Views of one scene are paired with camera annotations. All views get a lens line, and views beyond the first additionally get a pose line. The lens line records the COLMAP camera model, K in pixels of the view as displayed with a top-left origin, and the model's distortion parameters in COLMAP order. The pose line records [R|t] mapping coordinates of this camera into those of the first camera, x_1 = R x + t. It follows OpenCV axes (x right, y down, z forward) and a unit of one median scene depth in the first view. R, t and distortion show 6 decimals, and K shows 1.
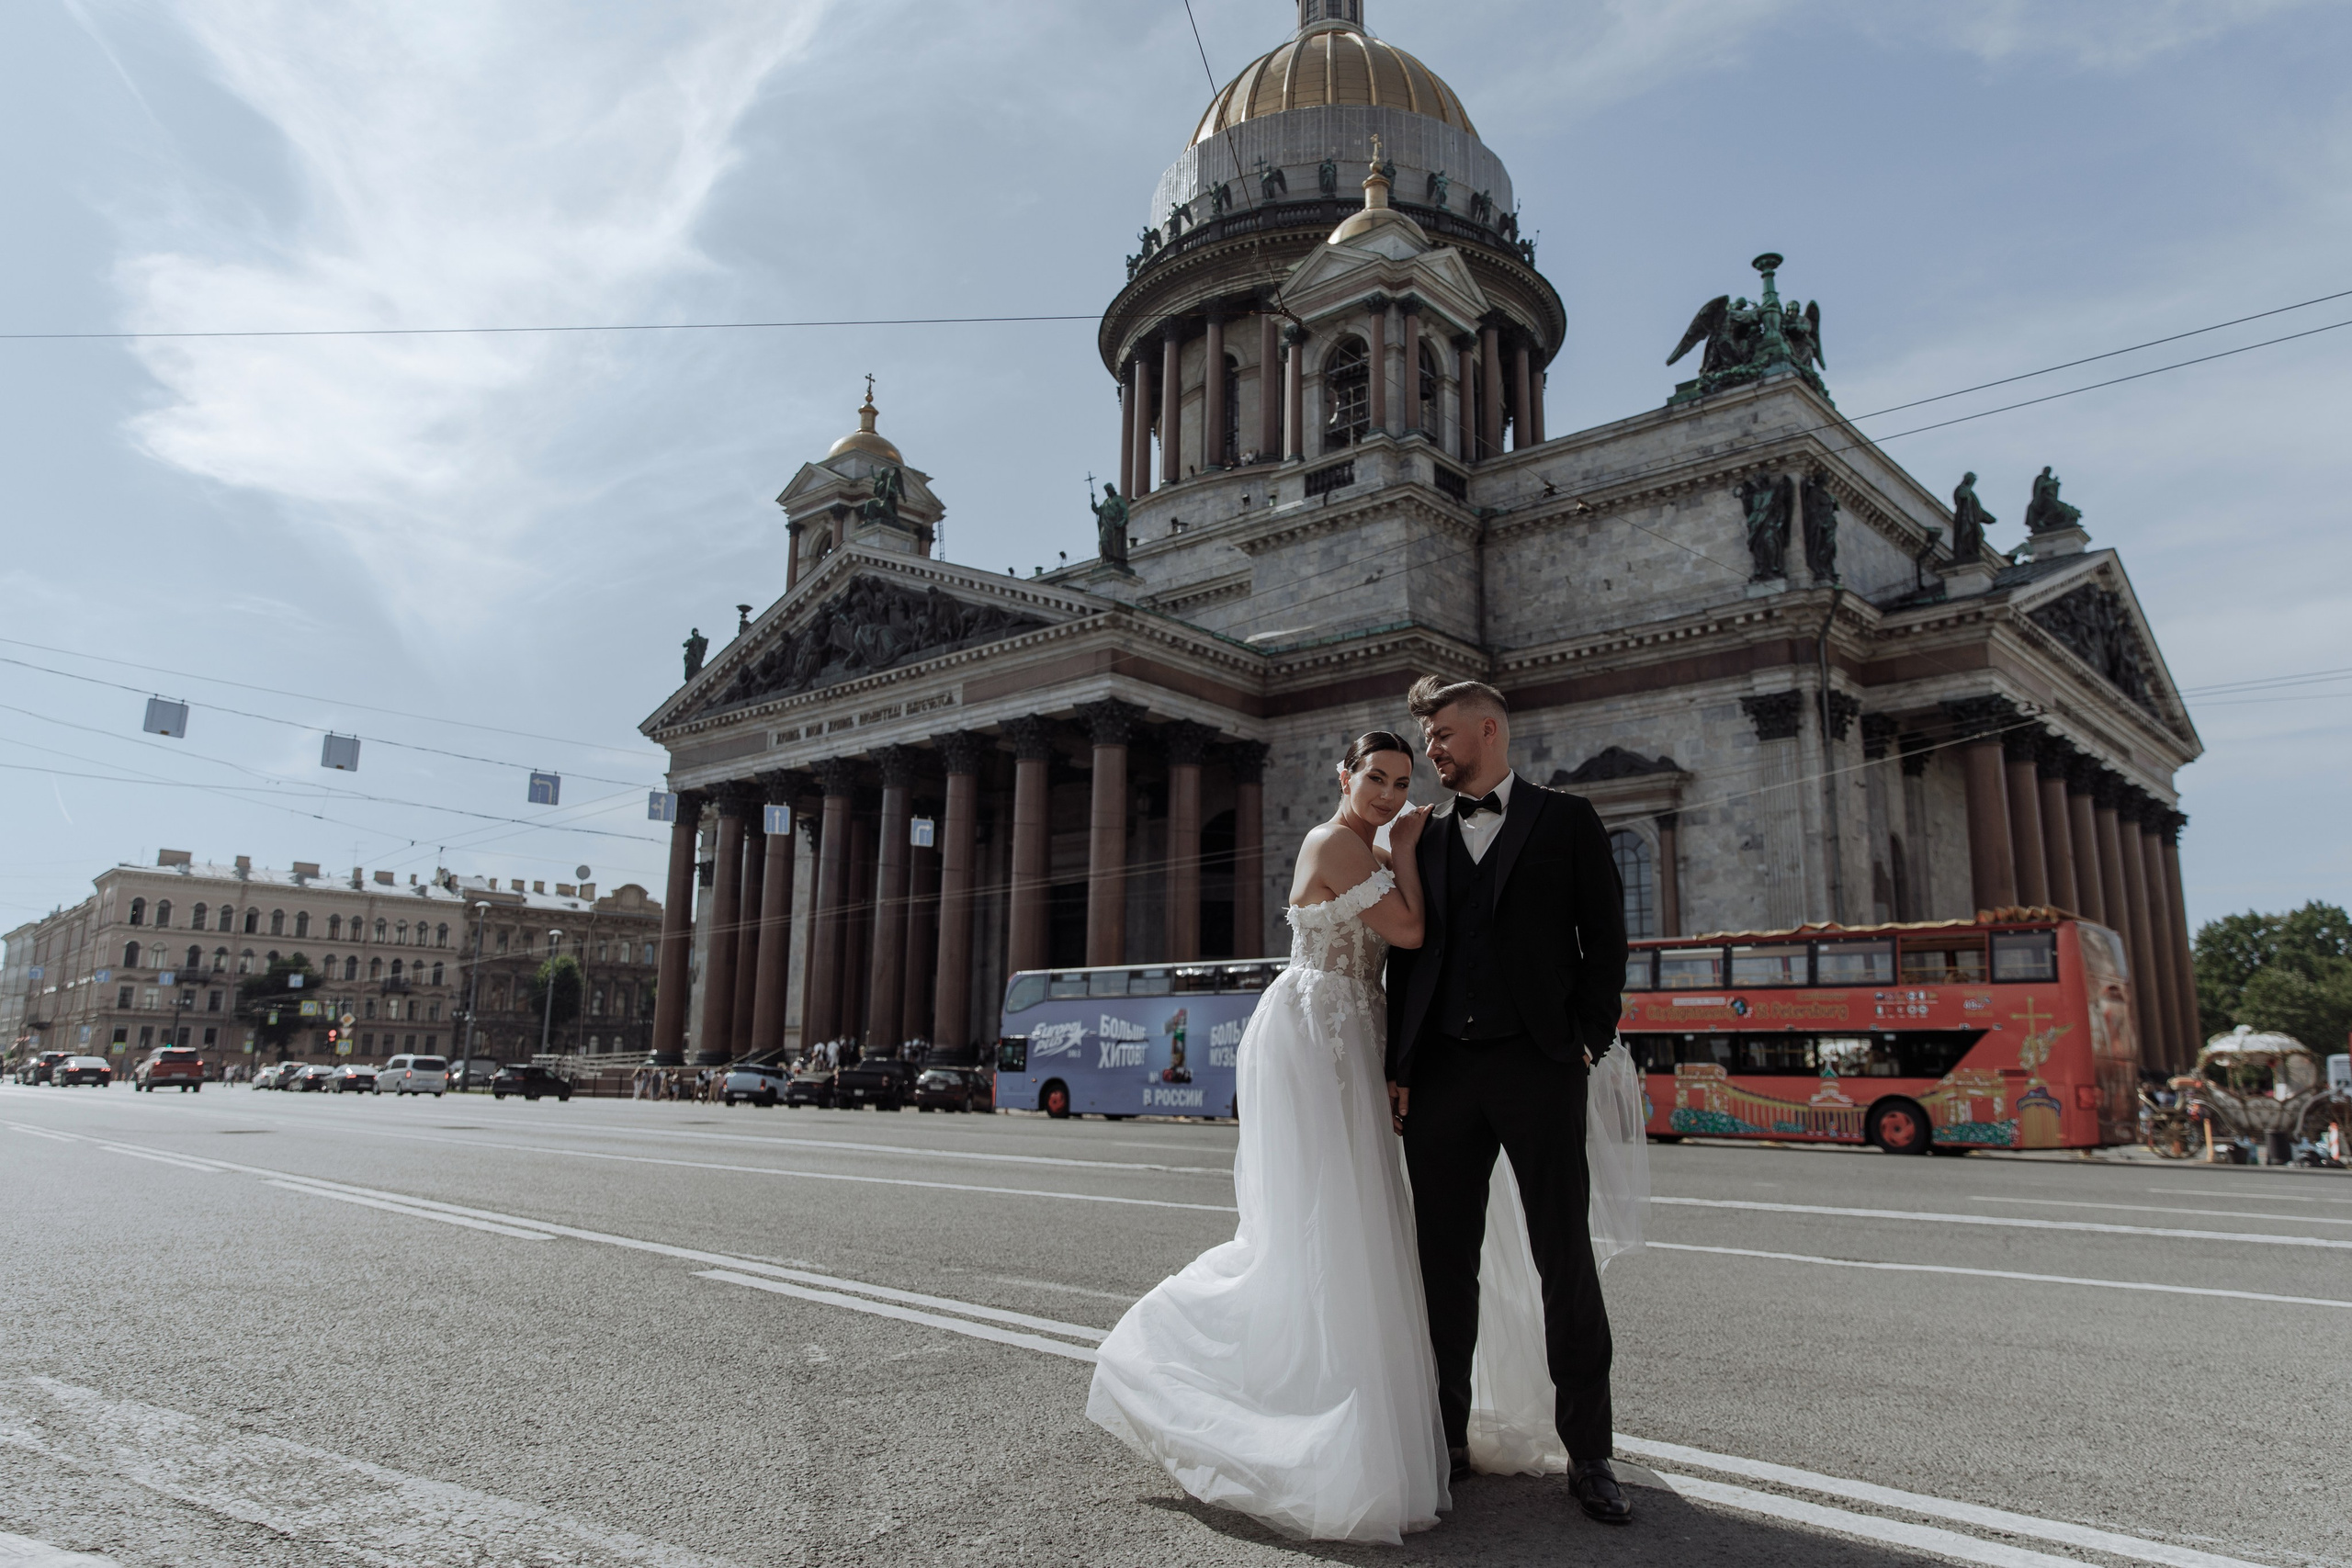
lens RADIAL K [[1422.1, 0, 1169.9], [0, 1422.1, 812.4], [0, 0, 1]] dist [0.019739, -0.010428]
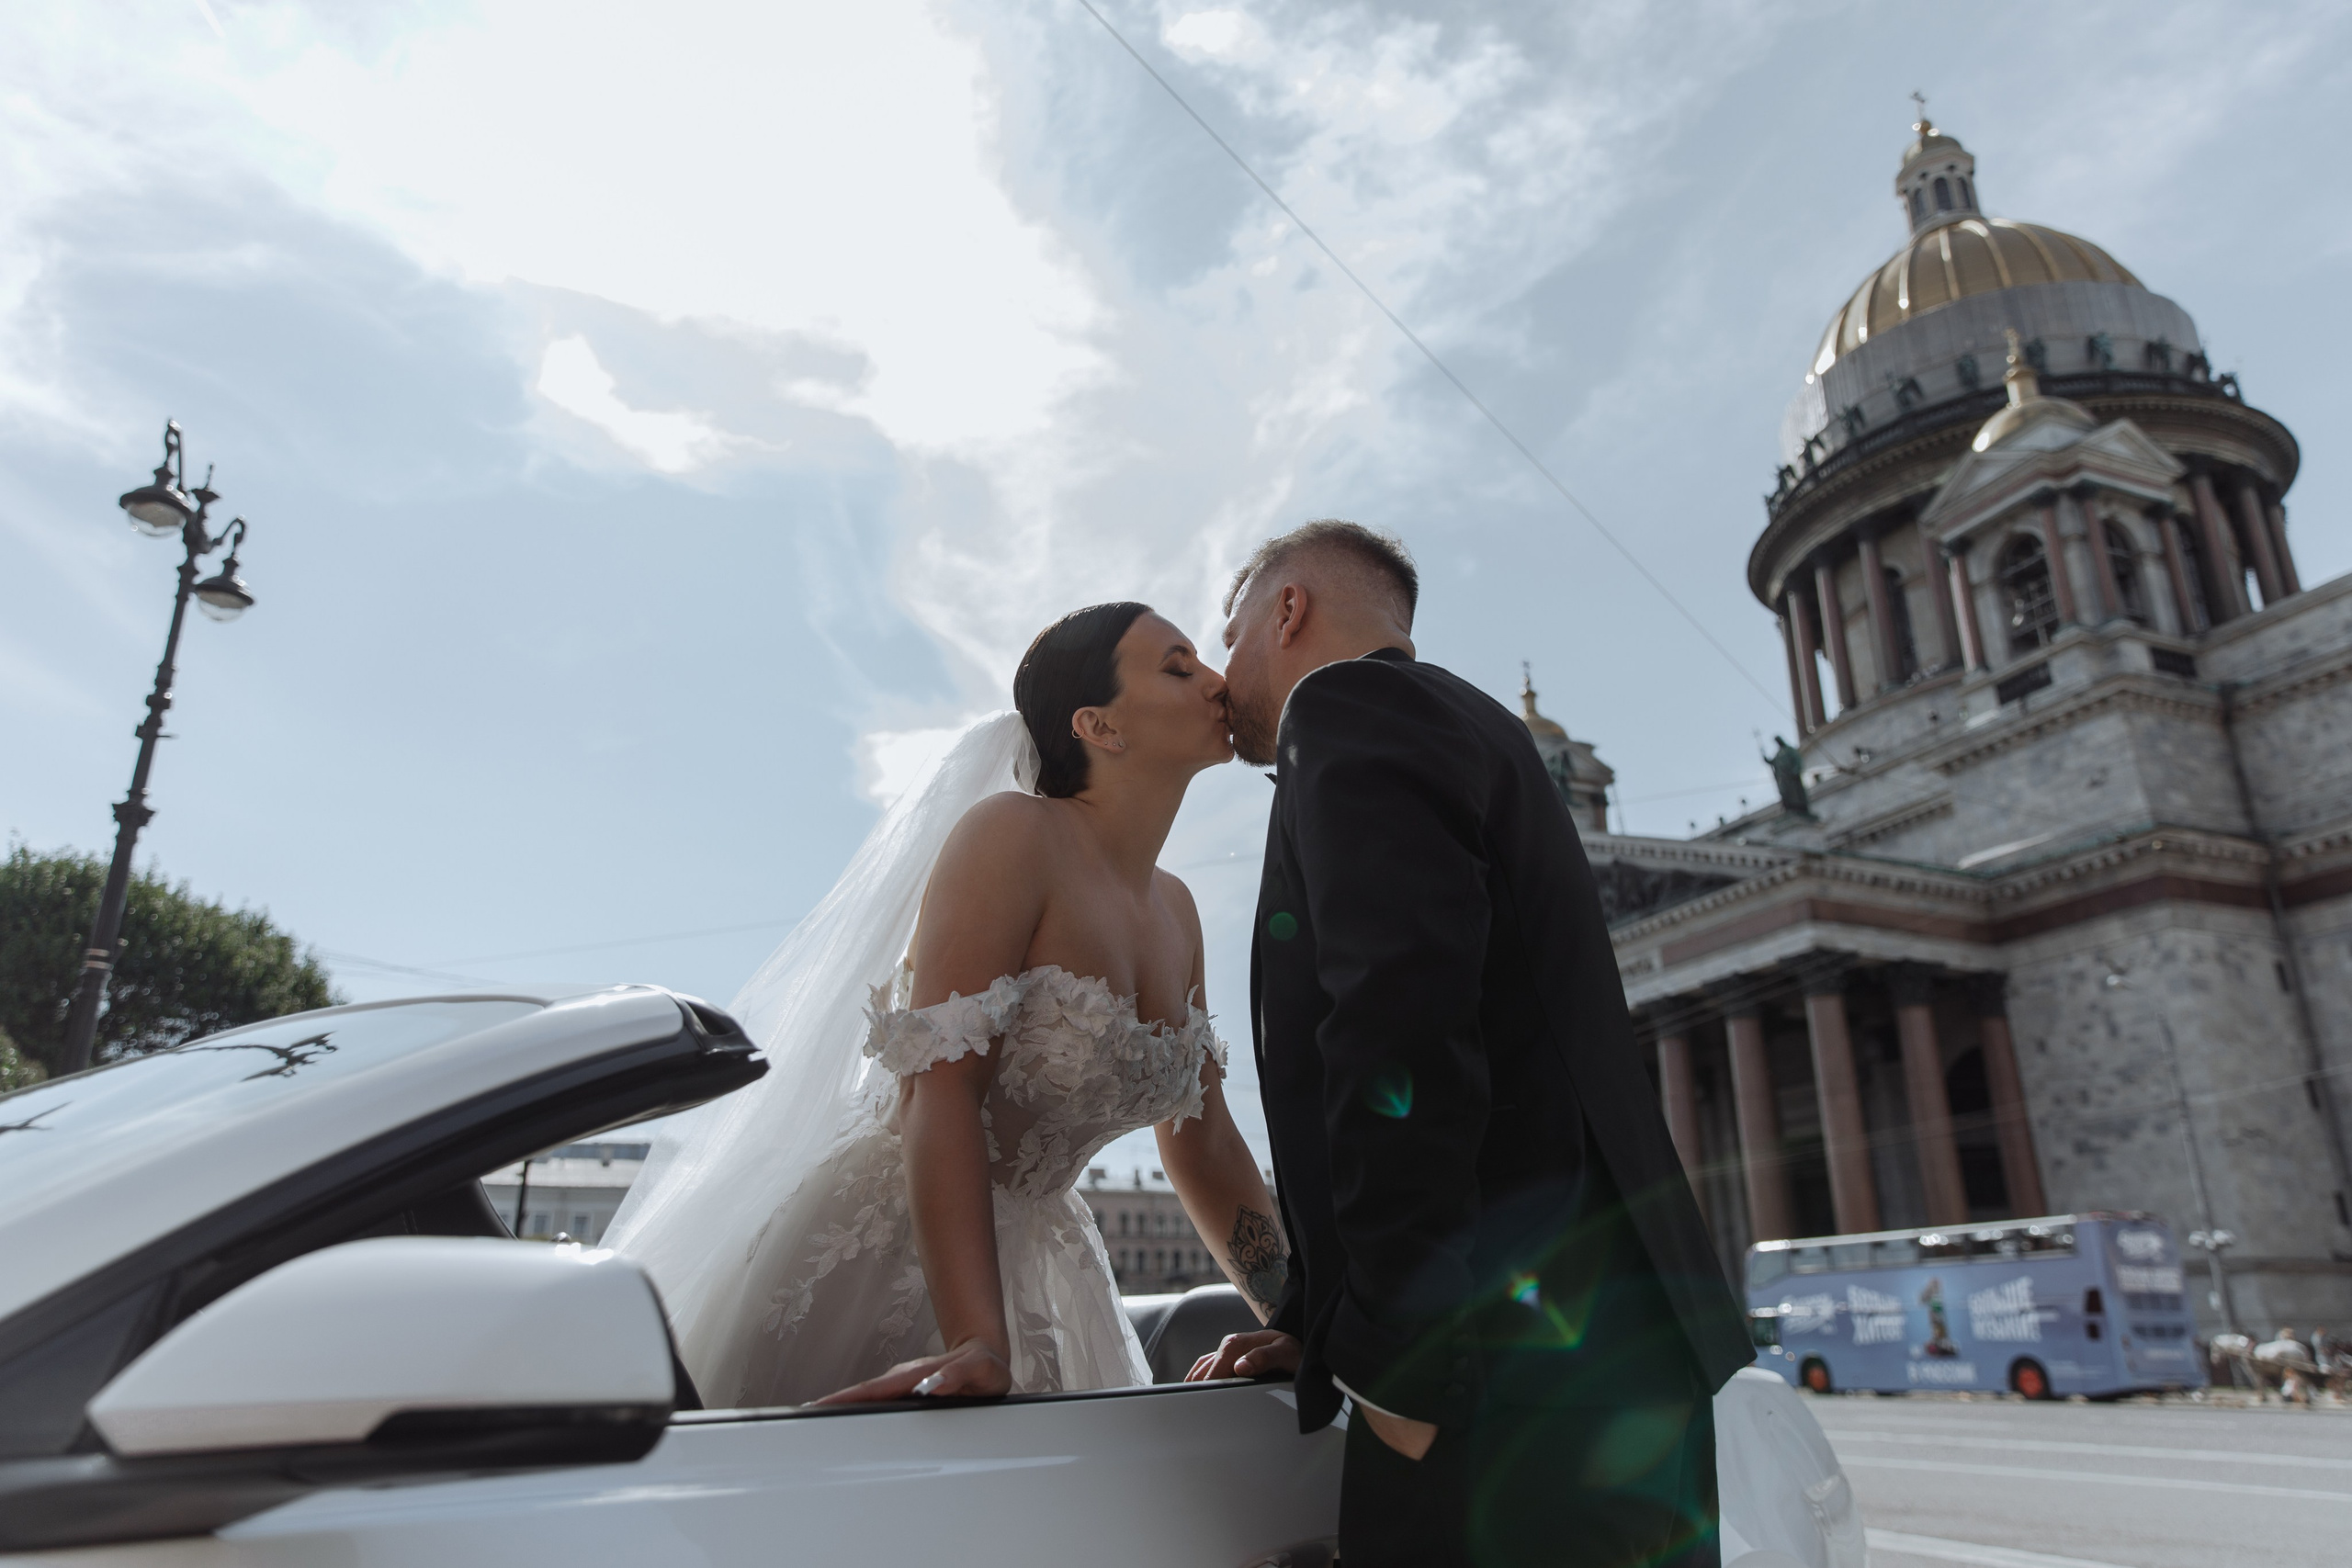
lens RADIAL K [[1746.1, 0, 1148.1], [0, 1746.1, 751.7], [0, 0, 1]] dist [0.022503, -0.007679]
pose [[0.896625, -0.165491, -0.410702, 0.061247], [0.105419, 0.980643, -0.165001, -0.059269], [0.430059, 0.104648, 0.896715, -0.281883]]
